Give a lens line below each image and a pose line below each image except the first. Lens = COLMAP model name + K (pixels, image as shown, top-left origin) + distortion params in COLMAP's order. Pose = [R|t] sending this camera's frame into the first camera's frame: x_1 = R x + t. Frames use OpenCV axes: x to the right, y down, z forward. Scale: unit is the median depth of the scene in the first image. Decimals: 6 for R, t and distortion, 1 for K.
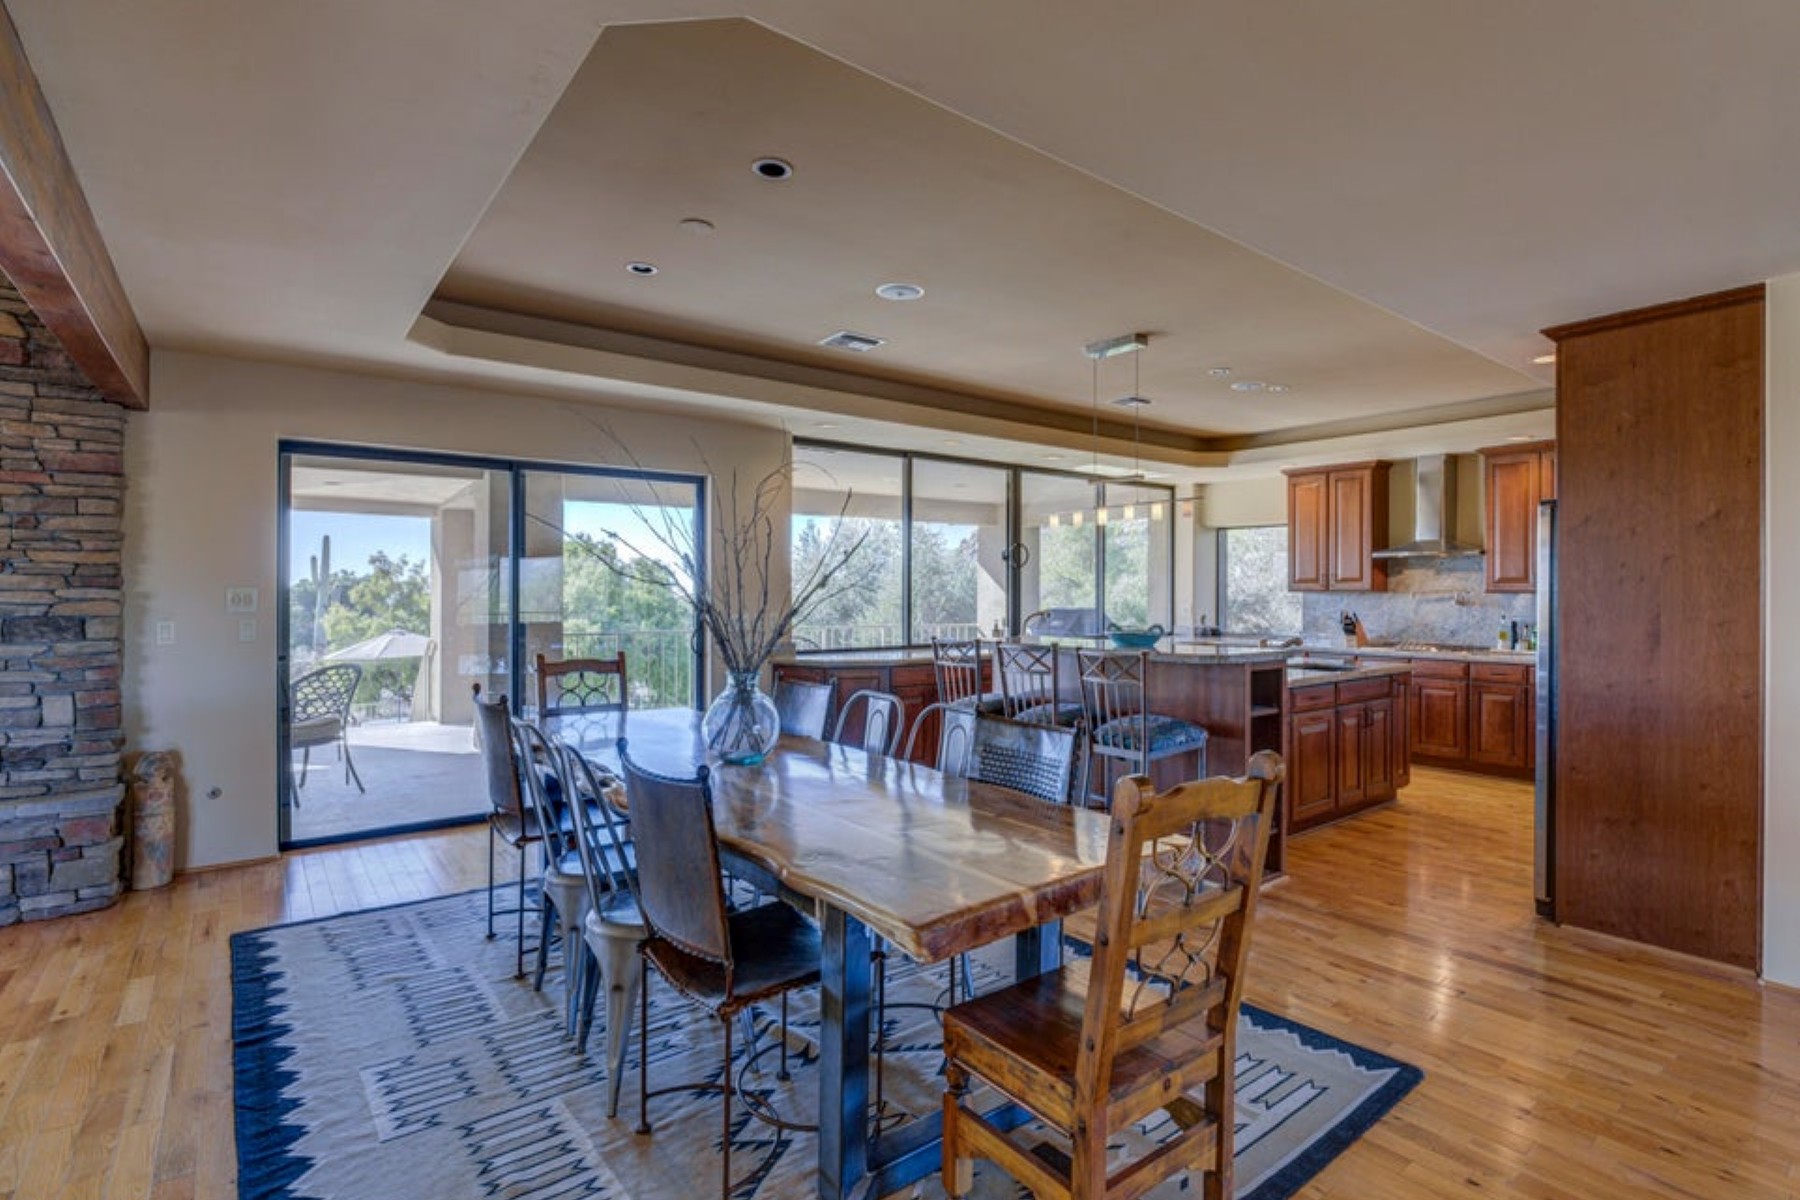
lens RADIAL K [[873.2, 0, 975.0], [0, 873.2, 590.7], [0, 0, 1]] dist [-0.011132, -0.000199]
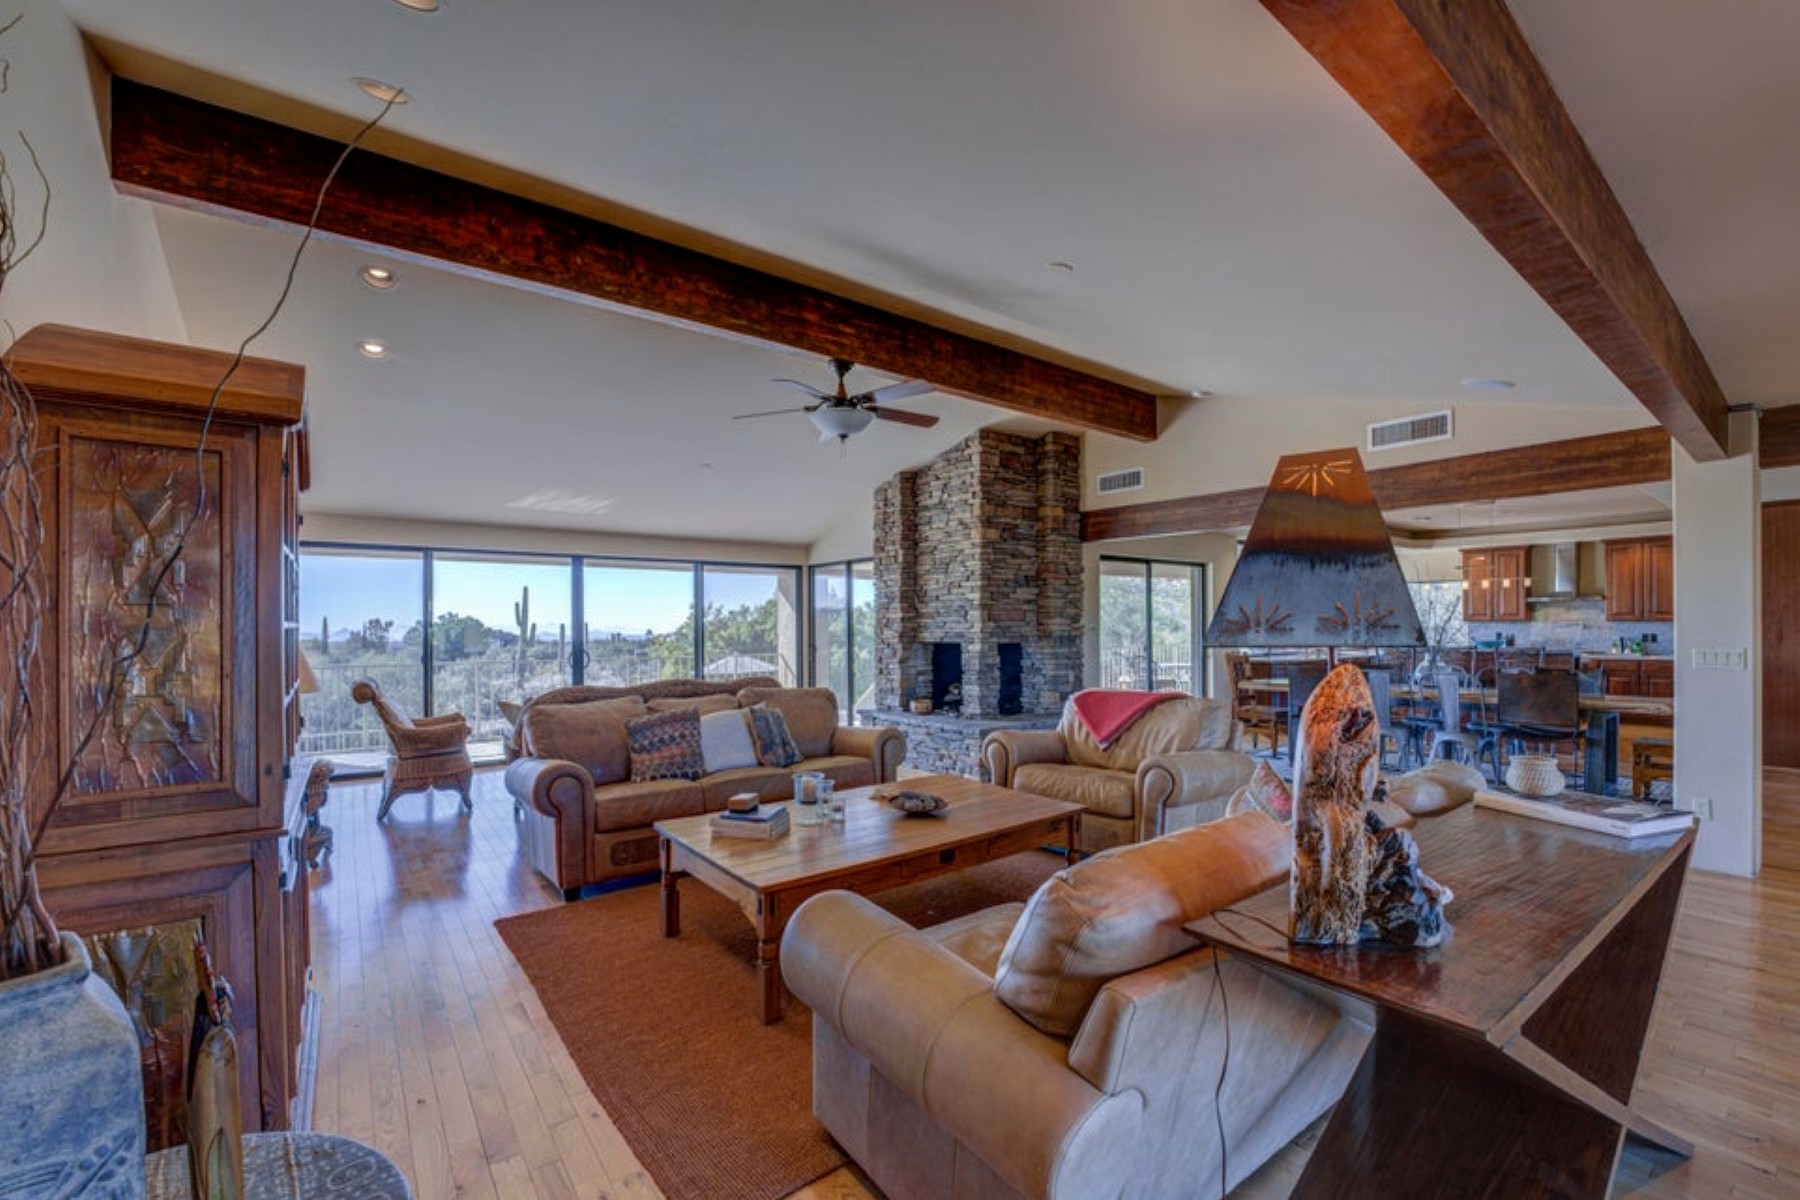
lens RADIAL K [[748.5, 0, 894.2], [0, 748.5, 627.3], [0, 0, 1]] dist [-0.021054, -0.000265]
pose [[0.998719, -0.008772, -0.049842, -0.756234], [0.008928, 0.999956, 0.002895, -0.001882], [0.049814, -0.003336, 0.998753, -0.543803]]
